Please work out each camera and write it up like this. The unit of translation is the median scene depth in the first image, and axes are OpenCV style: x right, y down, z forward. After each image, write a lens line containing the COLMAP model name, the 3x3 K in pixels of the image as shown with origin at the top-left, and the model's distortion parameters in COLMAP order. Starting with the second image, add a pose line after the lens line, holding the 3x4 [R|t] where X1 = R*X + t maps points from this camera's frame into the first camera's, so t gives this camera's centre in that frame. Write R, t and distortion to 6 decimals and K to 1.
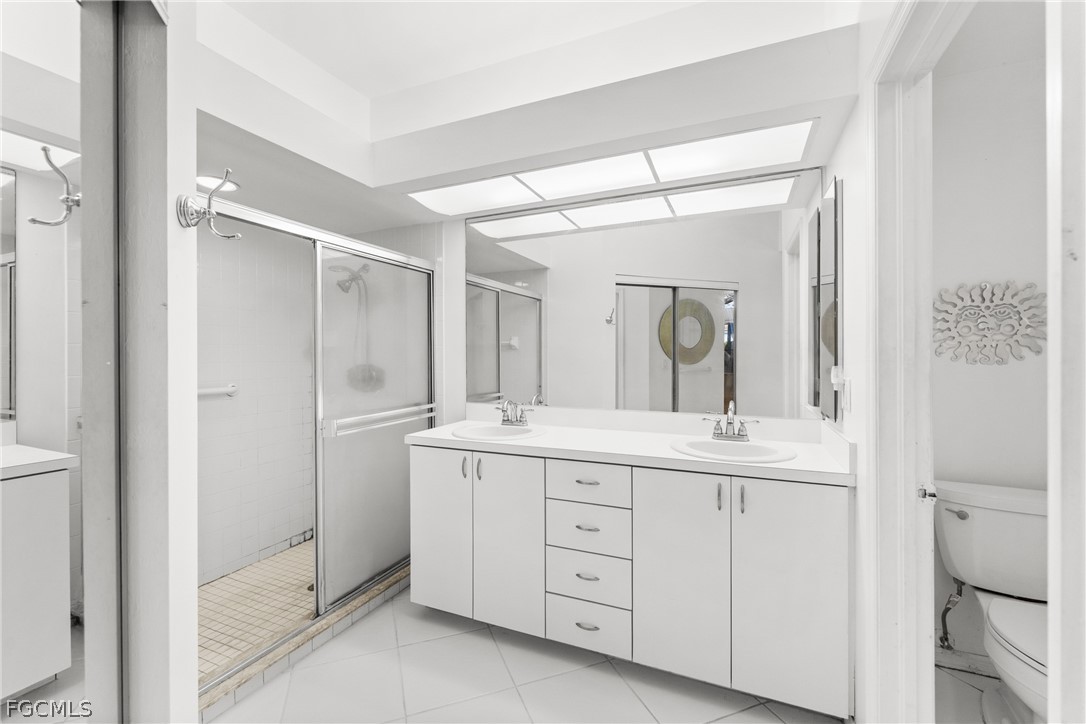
lens RADIAL K [[435.5, 0, 541.2], [0, 435.5, 356.7], [0, 0, 1]] dist [0.000380, -0.000492]
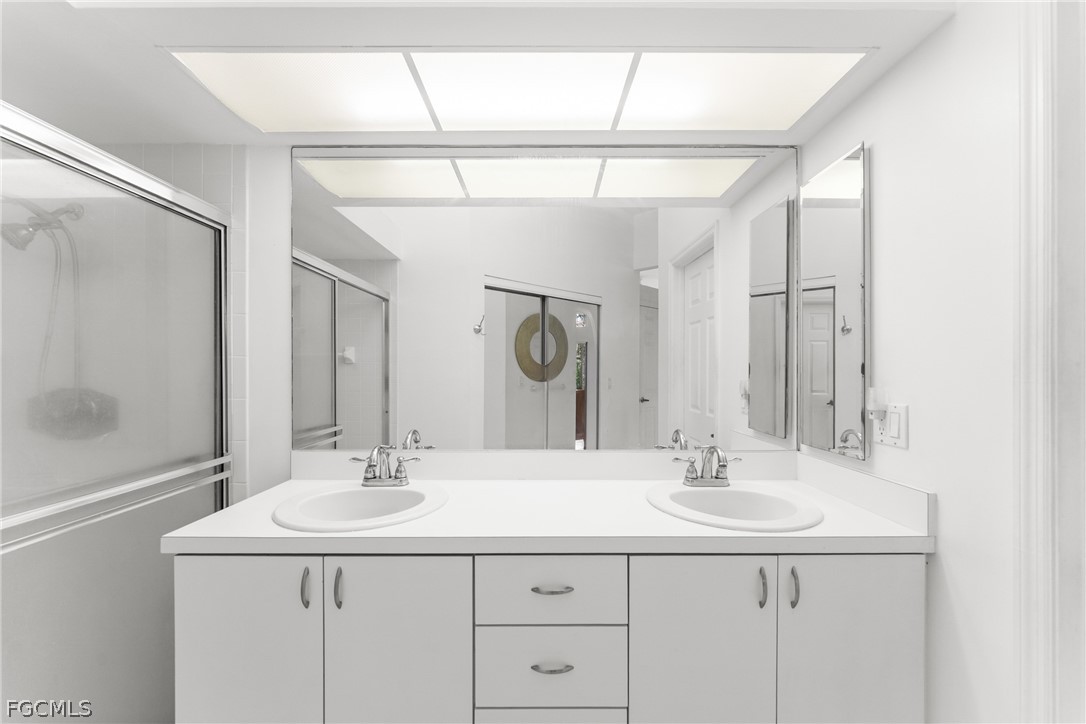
lens RADIAL K [[435.5, 0, 541.5], [0, 435.5, 370.2], [0, 0, 1]] dist [0.000380, -0.000492]
pose [[0.918333, 0.003235, 0.395794, -0.093209], [-0.000686, 0.999978, -0.006581, -0.001963], [-0.395807, 0.005772, 0.918316, 0.308460]]
